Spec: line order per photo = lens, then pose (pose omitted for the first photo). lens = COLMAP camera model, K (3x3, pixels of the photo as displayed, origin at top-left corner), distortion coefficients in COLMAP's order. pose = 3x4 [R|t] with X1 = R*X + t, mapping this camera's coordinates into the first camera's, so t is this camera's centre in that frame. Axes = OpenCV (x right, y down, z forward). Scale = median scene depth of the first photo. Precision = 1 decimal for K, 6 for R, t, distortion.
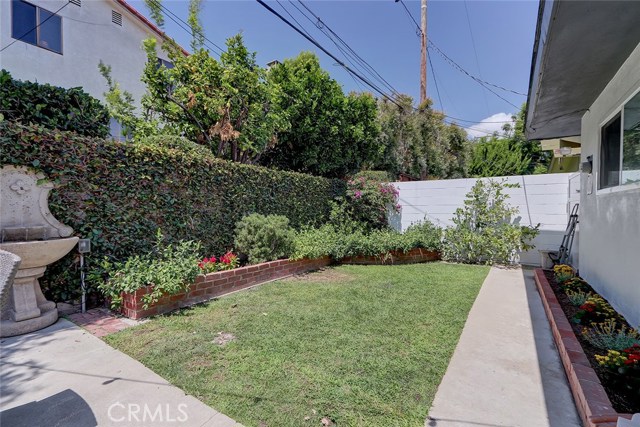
lens RADIAL K [[295.6, 0, 317.9], [0, 295.6, 209.2], [0, 0, 1]] dist [0.003260, 0.001865]
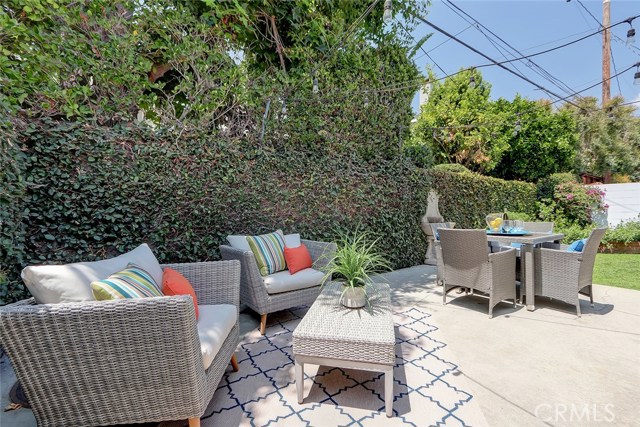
lens RADIAL K [[295.6, 0, 319.3], [0, 295.6, 209.4], [0, 0, 1]] dist [0.003260, 0.001865]
pose [[0.936973, -0.012705, -0.349170, -0.380202], [0.008413, 0.999869, -0.013806, 0.010923], [0.349300, 0.009998, 0.936958, -0.475496]]
